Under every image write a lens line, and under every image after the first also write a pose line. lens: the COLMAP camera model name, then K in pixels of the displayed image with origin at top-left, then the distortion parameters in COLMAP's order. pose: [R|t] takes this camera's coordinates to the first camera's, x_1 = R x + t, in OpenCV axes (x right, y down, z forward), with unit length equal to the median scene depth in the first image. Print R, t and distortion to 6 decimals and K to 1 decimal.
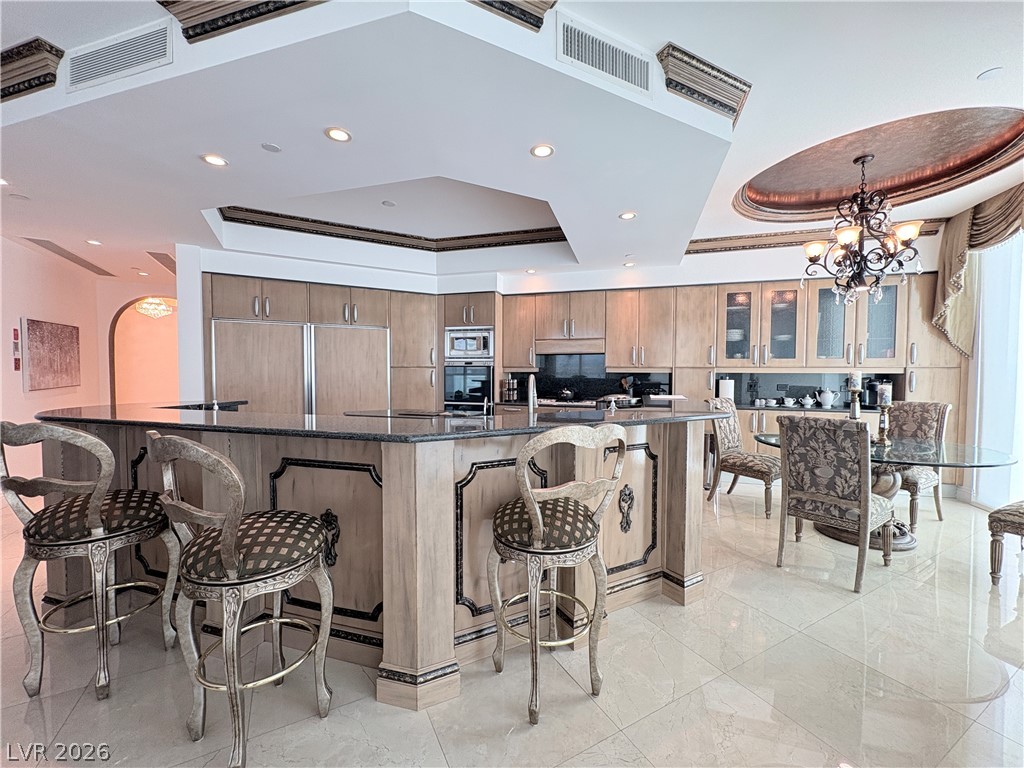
lens RADIAL K [[408.2, 0, 513.5], [0, 408.2, 386.7], [0, 0, 1]] dist [-0.005530, 0.000970]
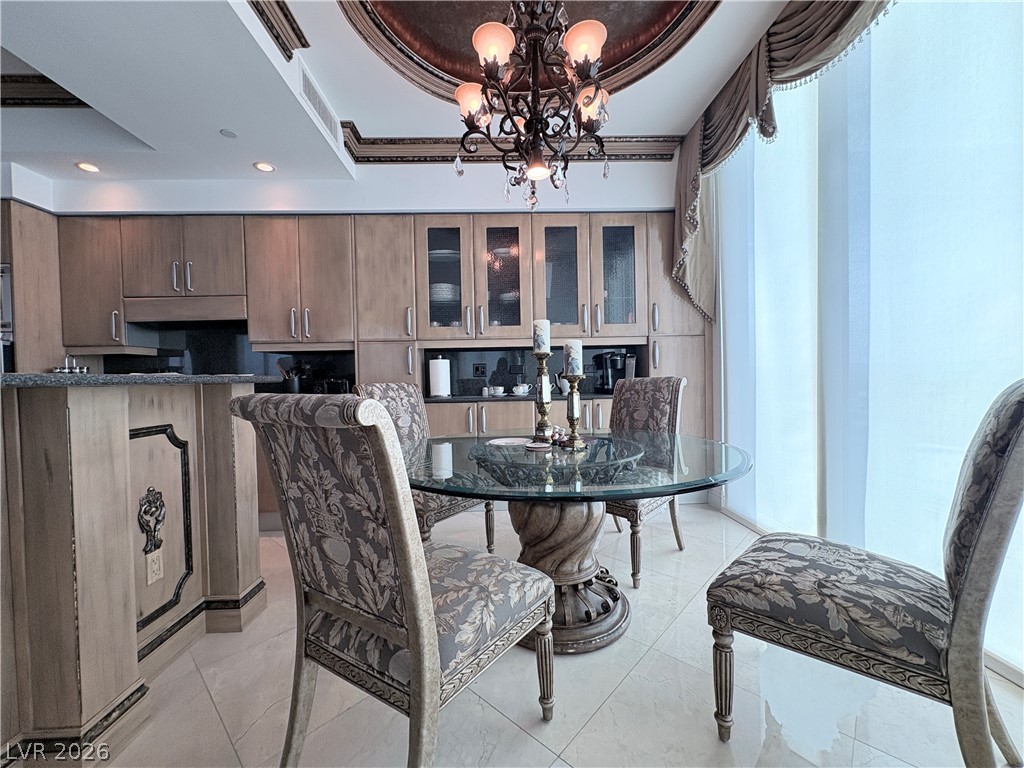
lens RADIAL K [[408.2, 0, 514.3], [0, 408.2, 387.2], [0, 0, 1]] dist [-0.005530, 0.000970]
pose [[0.945232, -0.030045, 0.325013, 0.494674], [0.035821, 0.999289, -0.011803, 0.048509], [-0.324427, 0.022799, 0.945636, 0.378274]]
